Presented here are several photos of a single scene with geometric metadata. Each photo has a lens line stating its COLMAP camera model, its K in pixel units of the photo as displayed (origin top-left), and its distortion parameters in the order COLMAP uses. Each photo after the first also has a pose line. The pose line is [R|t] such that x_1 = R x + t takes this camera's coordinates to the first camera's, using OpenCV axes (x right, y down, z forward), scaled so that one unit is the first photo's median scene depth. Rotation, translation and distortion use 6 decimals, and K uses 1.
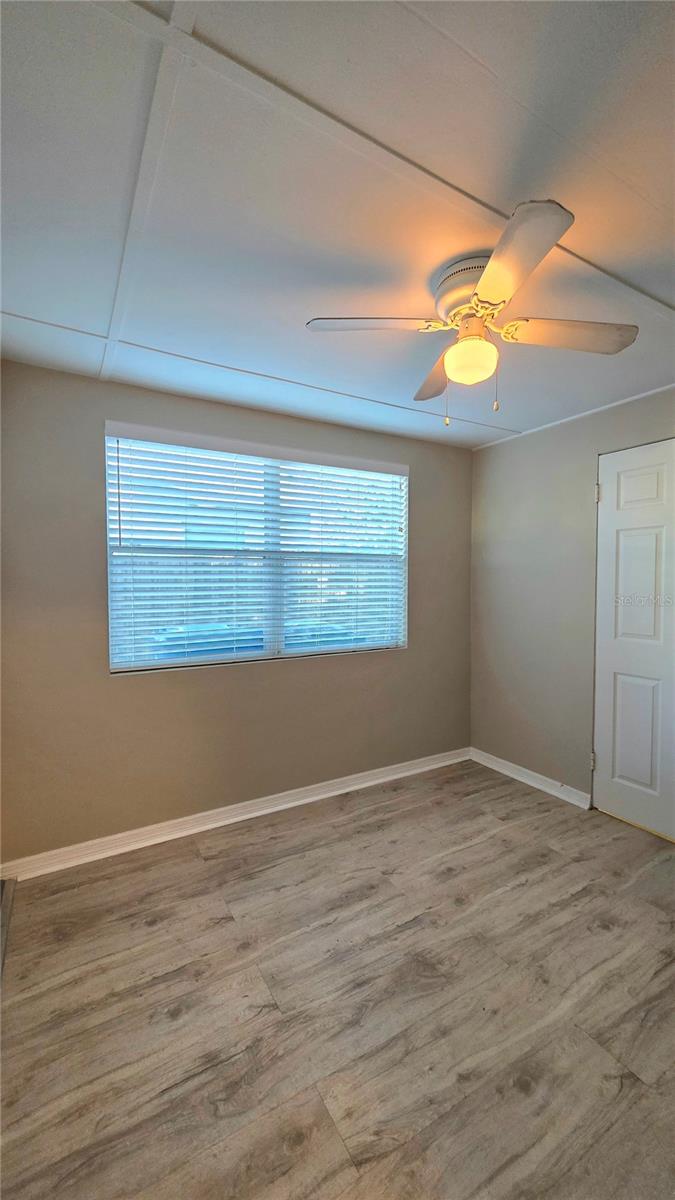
lens RADIAL K [[485.1, 0, 342.2], [0, 485.1, 595.0], [0, 0, 1]] dist [0.001602, 0.000425]
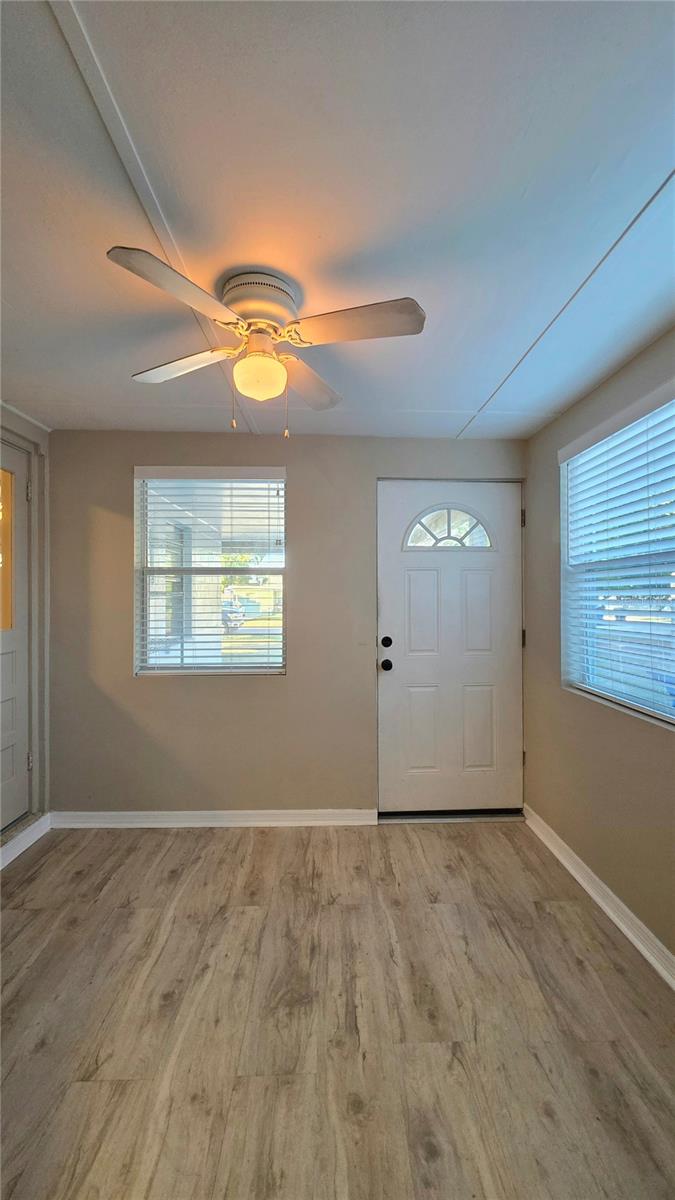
lens RADIAL K [[485.1, 0, 342.2], [0, 485.1, 595.0], [0, 0, 1]] dist [0.001602, 0.000425]
pose [[-0.489519, -0.001271, -0.871992, 0.956480], [-0.023689, 0.999649, 0.011842, -0.057363], [0.871671, 0.026454, -0.489377, 1.510119]]
